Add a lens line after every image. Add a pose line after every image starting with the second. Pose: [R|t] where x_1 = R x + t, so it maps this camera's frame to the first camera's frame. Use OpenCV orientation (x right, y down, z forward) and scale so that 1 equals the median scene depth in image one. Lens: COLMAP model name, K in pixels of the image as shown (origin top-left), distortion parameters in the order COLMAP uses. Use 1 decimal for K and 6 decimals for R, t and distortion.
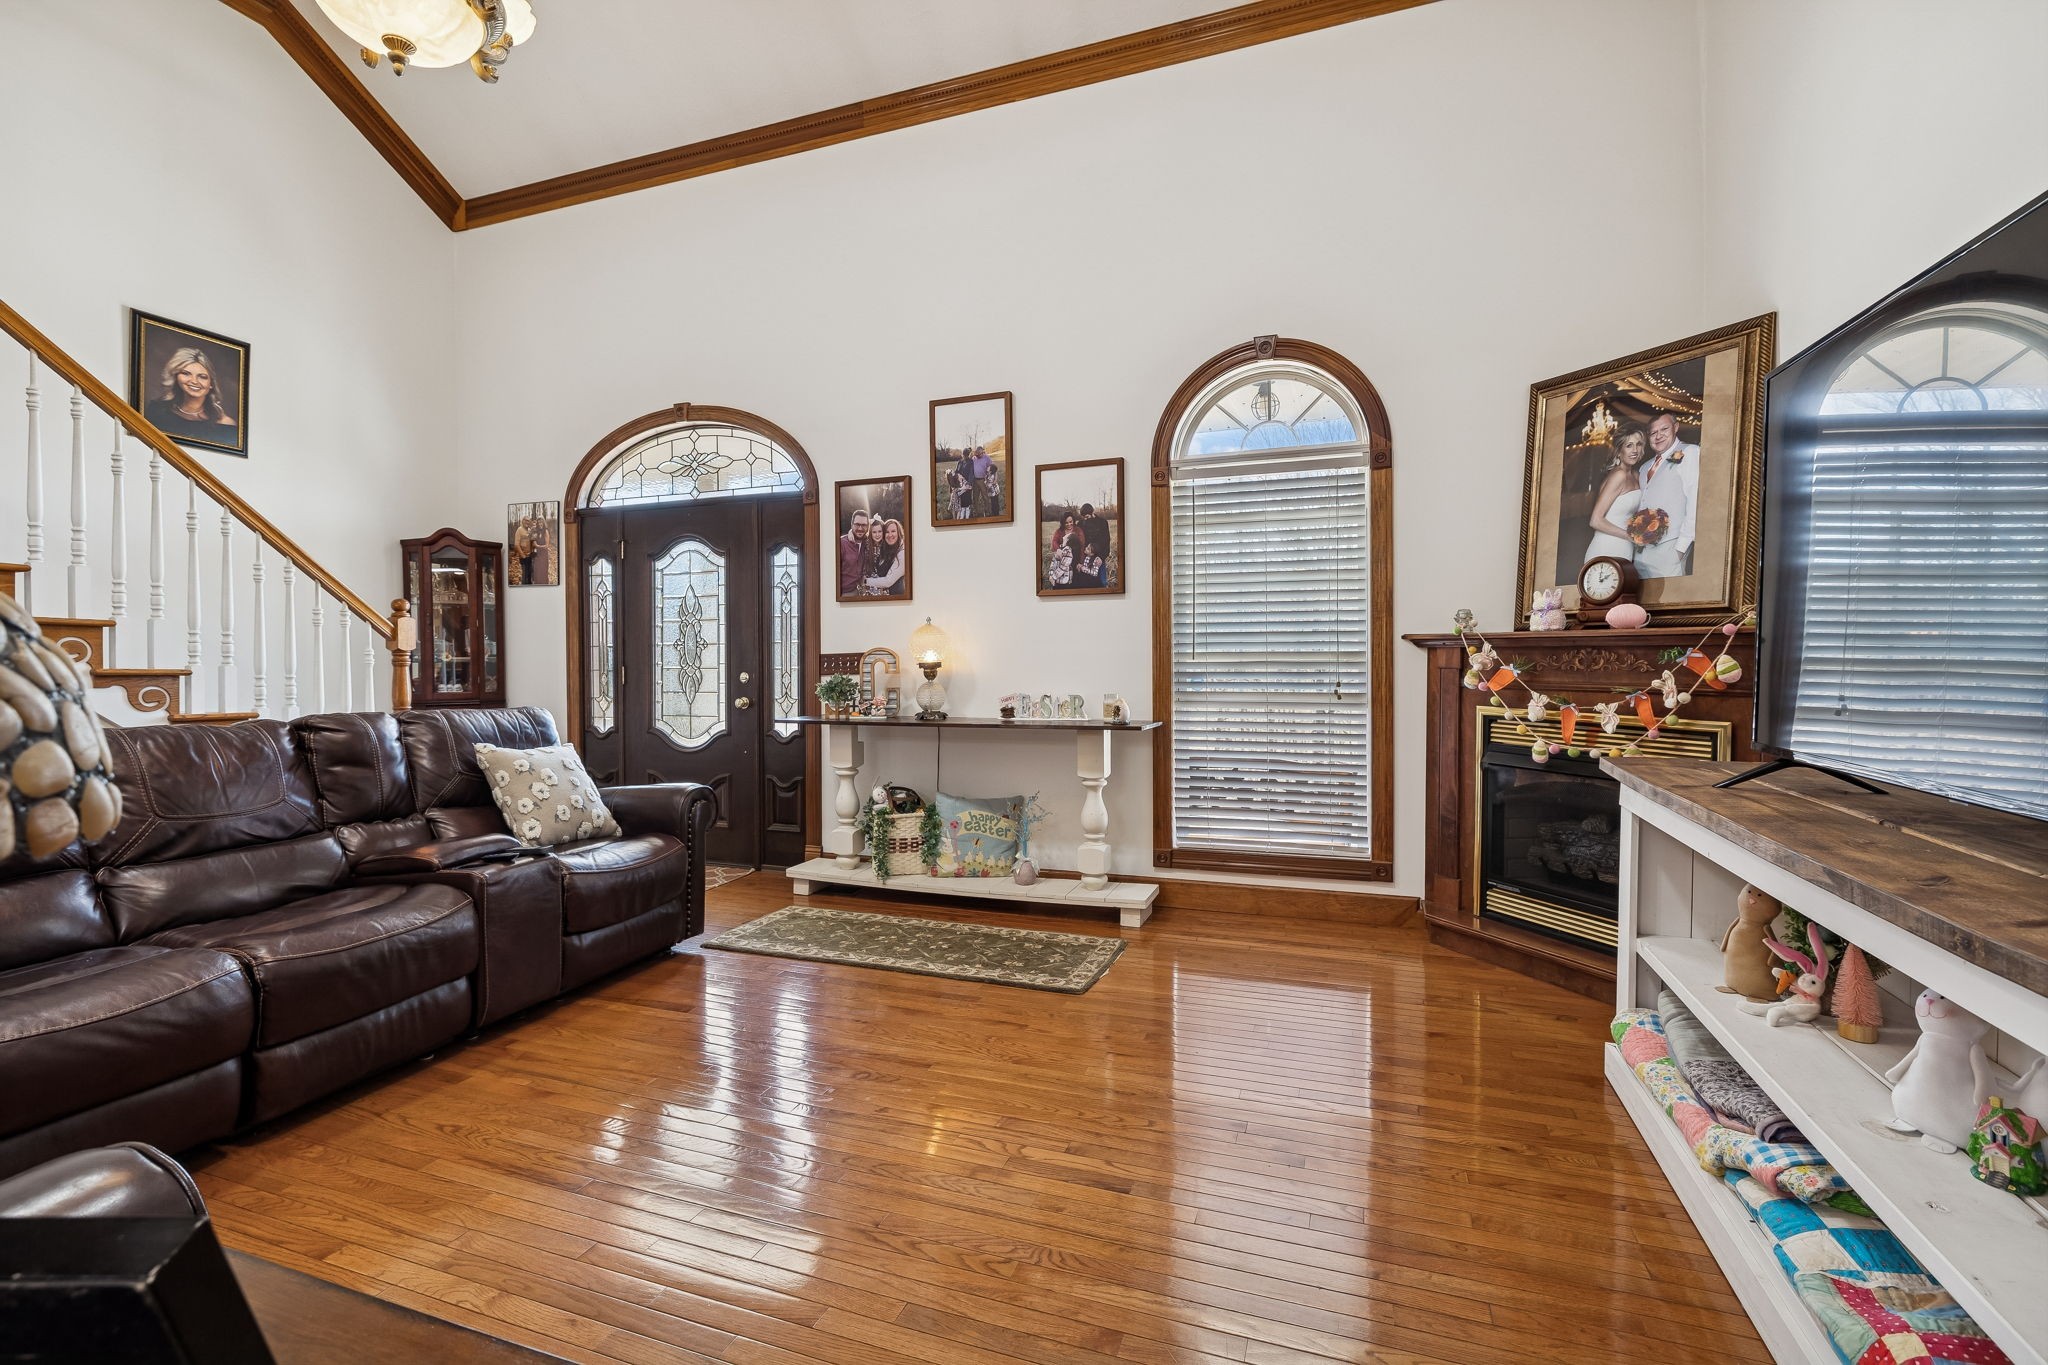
lens RADIAL K [[904.9, 0, 1020.4], [0, 904.9, 676.6], [0, 0, 1]] dist [-0.002649, 0.000003]
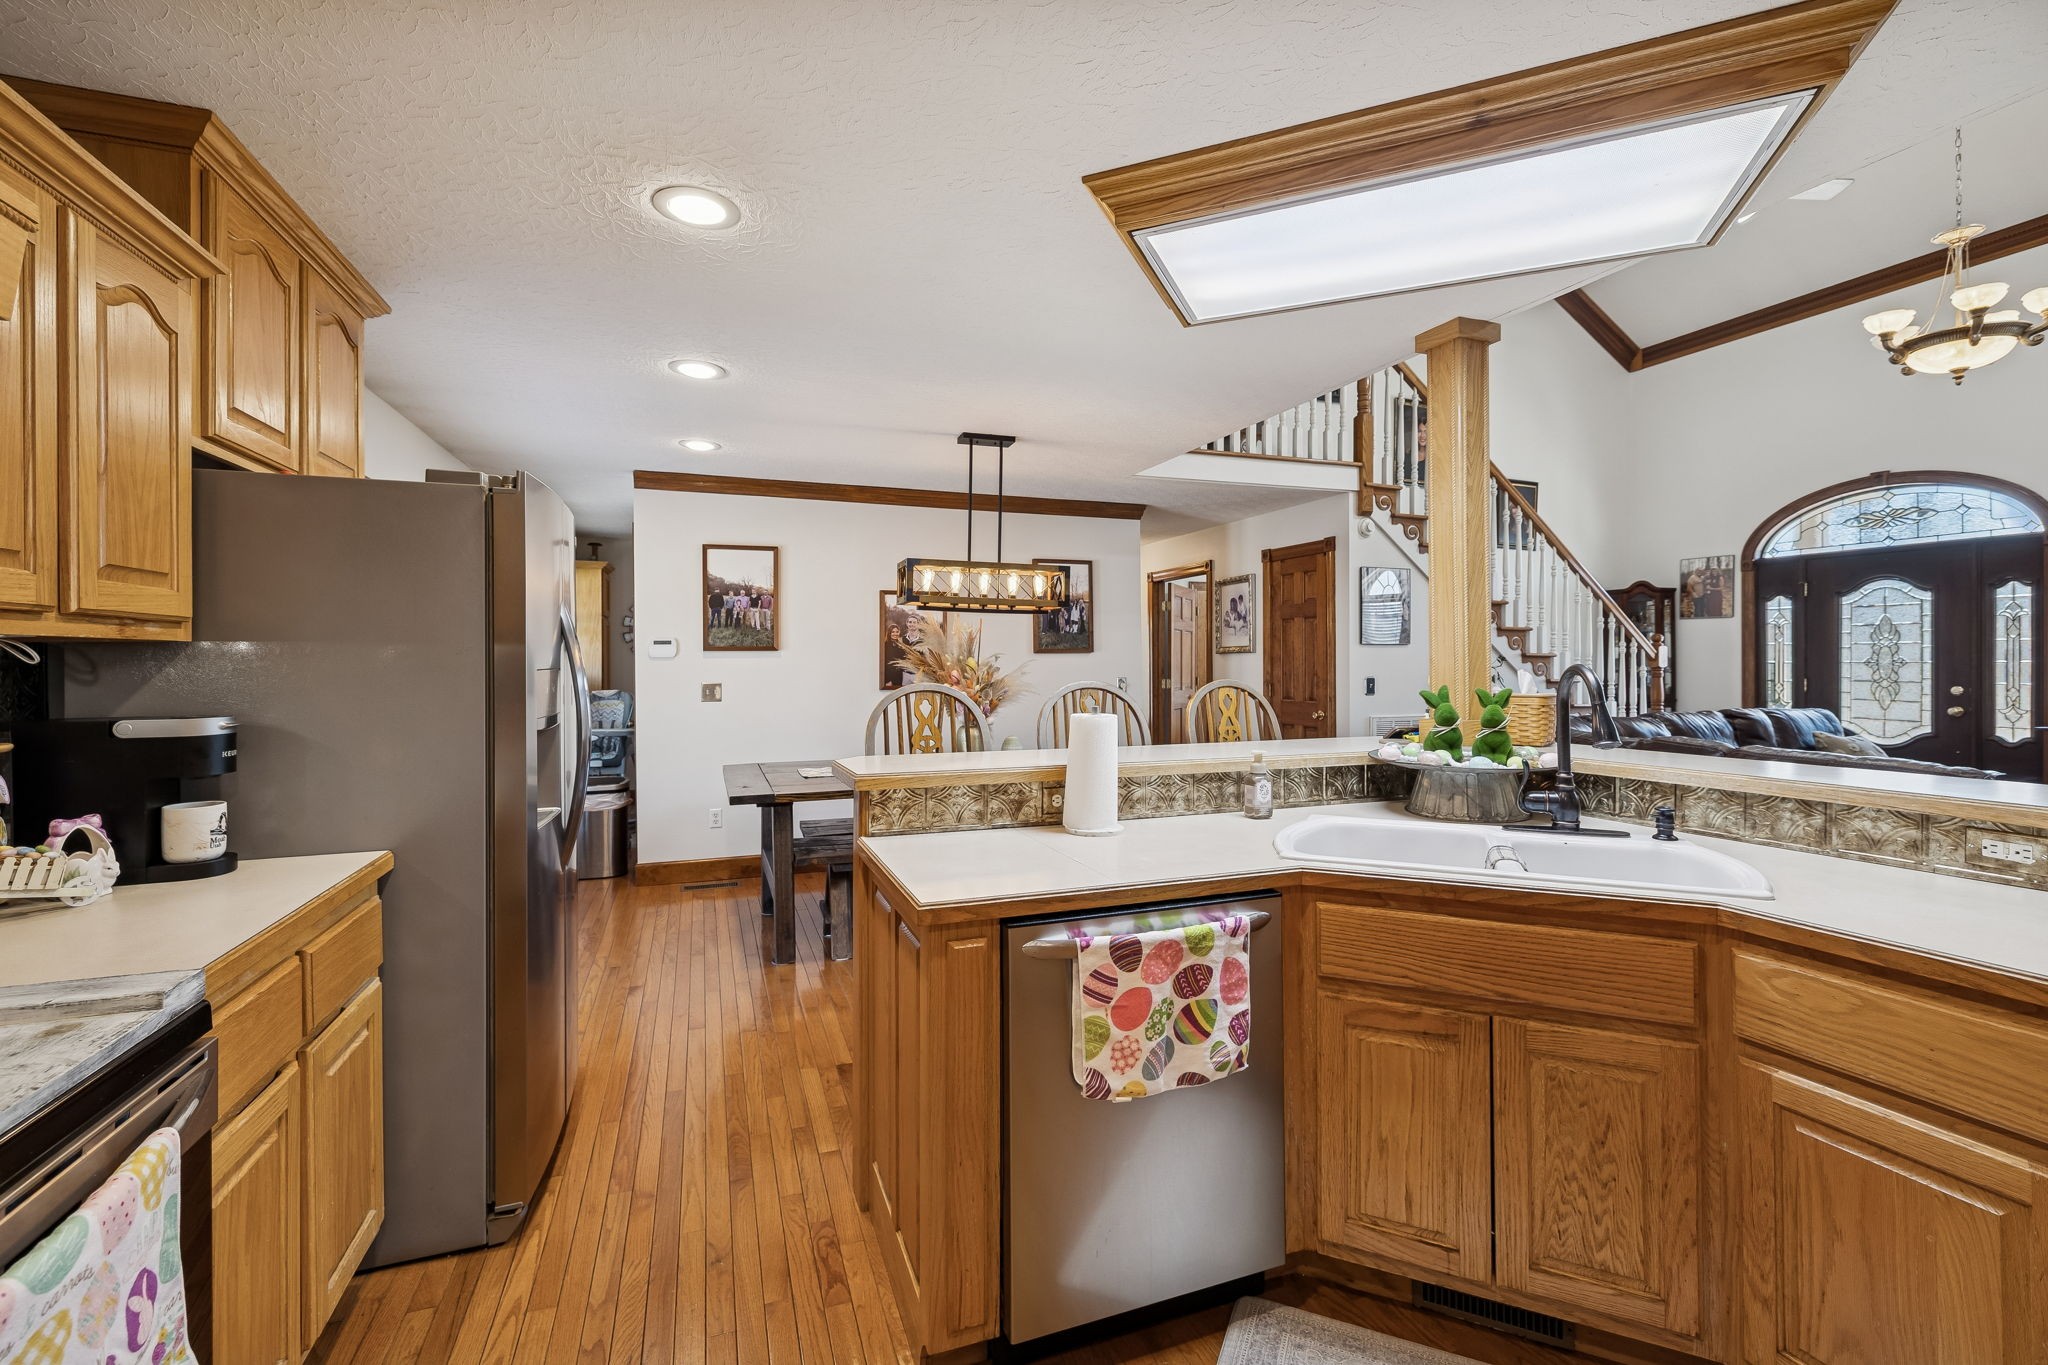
lens RADIAL K [[874.2, 0, 1005.8], [0, 874.2, 662.2], [0, 0, 1]] dist [-0.003409, 0.002438]
pose [[0.640299, 0.005692, -0.768104, -0.282288], [-0.011545, 0.999931, -0.002214, -0.025147], [0.768039, 0.010285, 0.640321, -0.933310]]
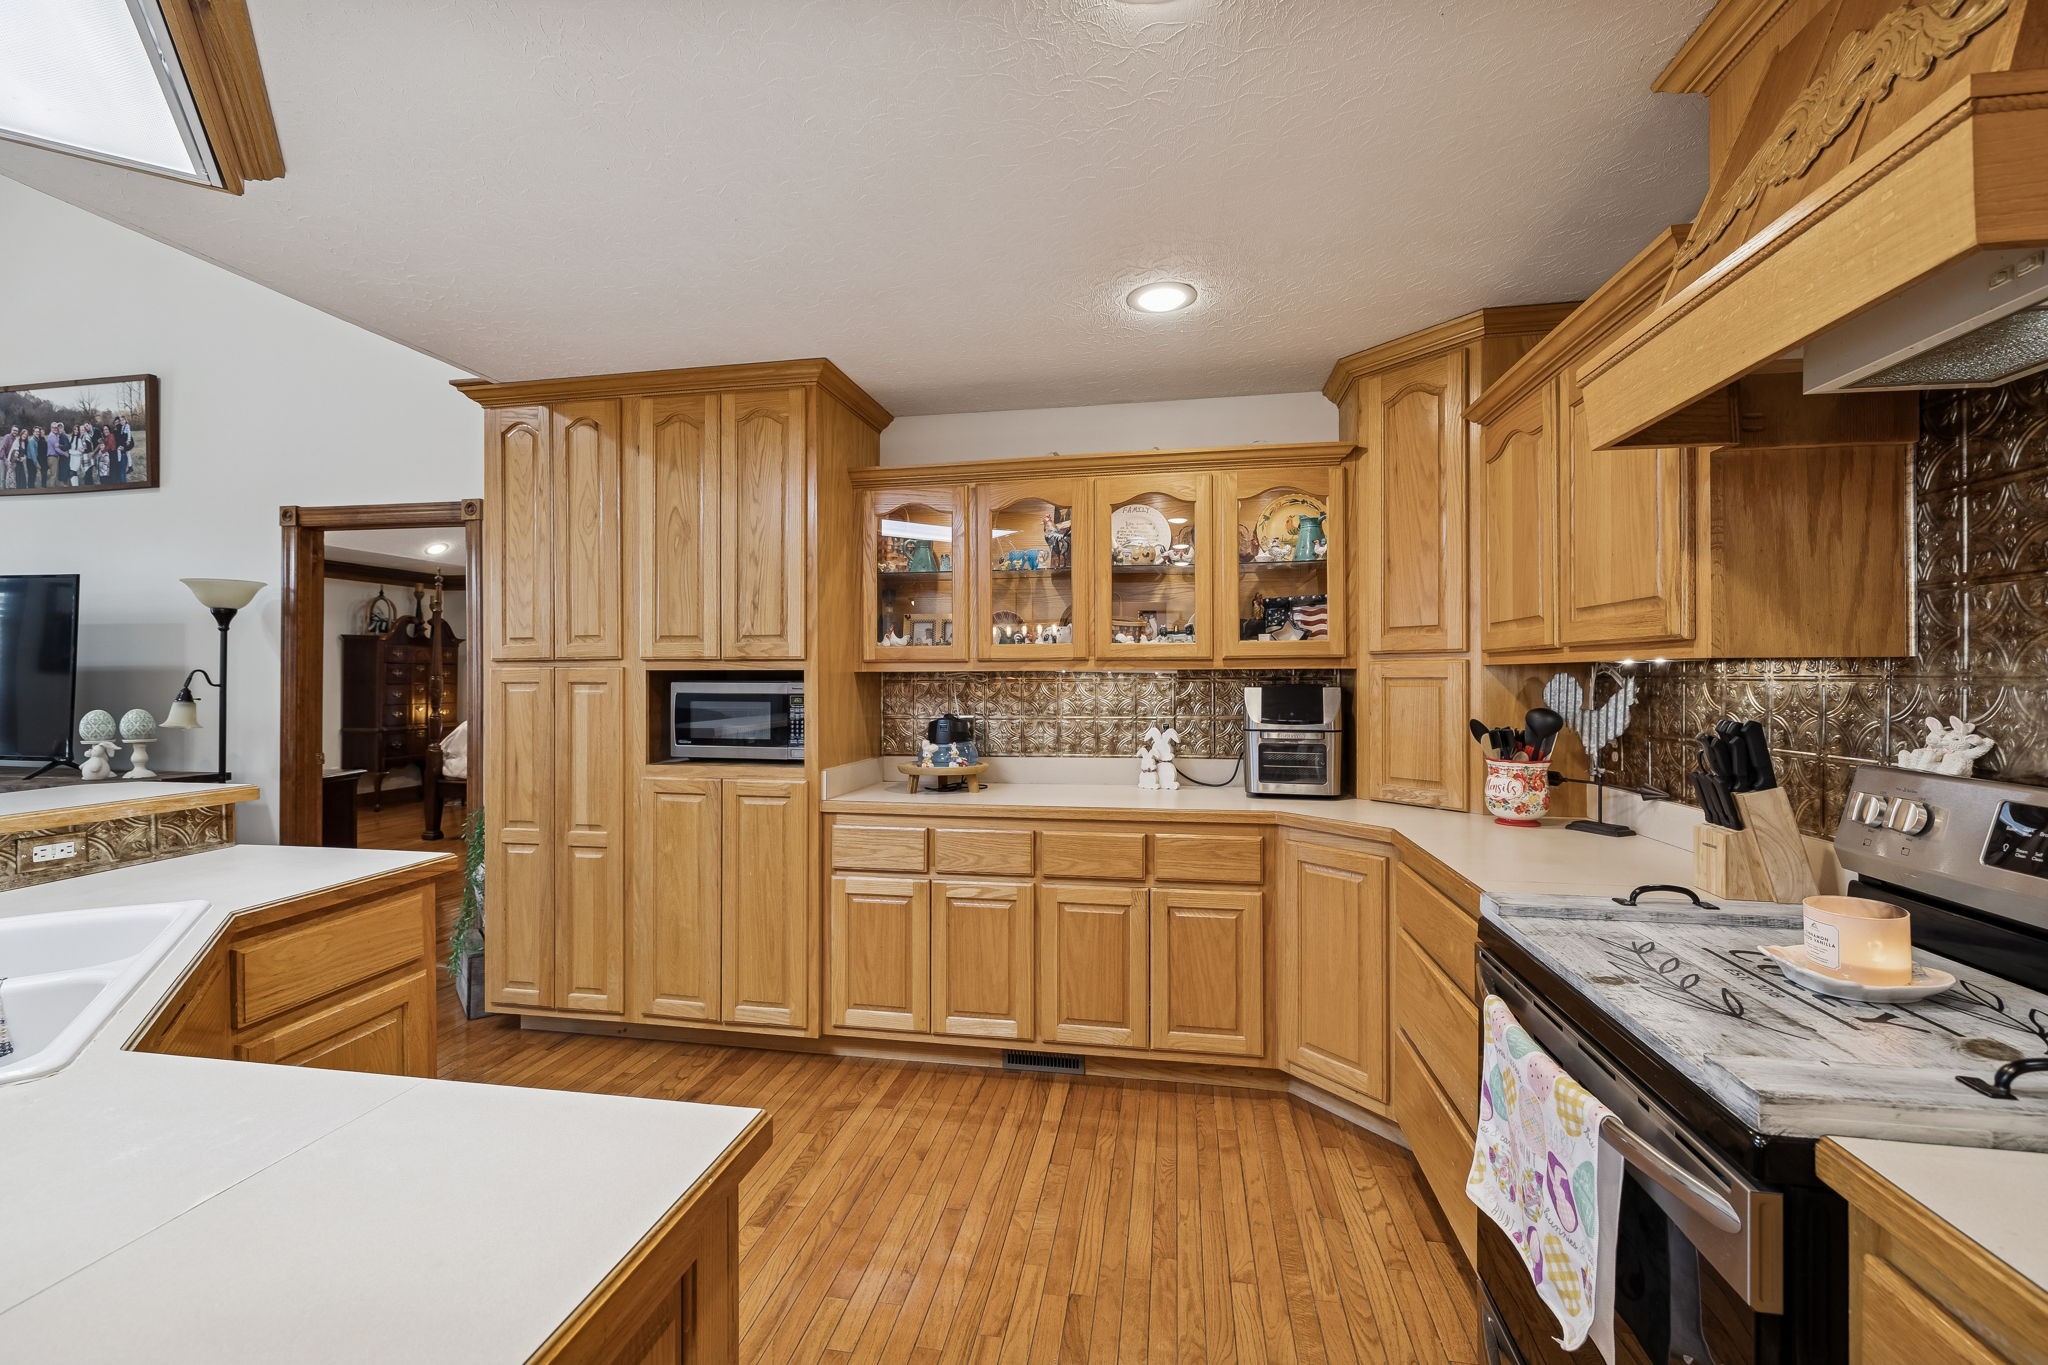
lens RADIAL K [[874.2, 0, 1016.6], [0, 874.2, 672.9], [0, 0, 1]] dist [-0.003409, 0.002438]
pose [[-0.158657, 0.006561, 0.987312, -0.850857], [0.015753, 0.999867, -0.004113, -0.028319], [-0.987208, 0.014901, -0.158740, -0.739148]]
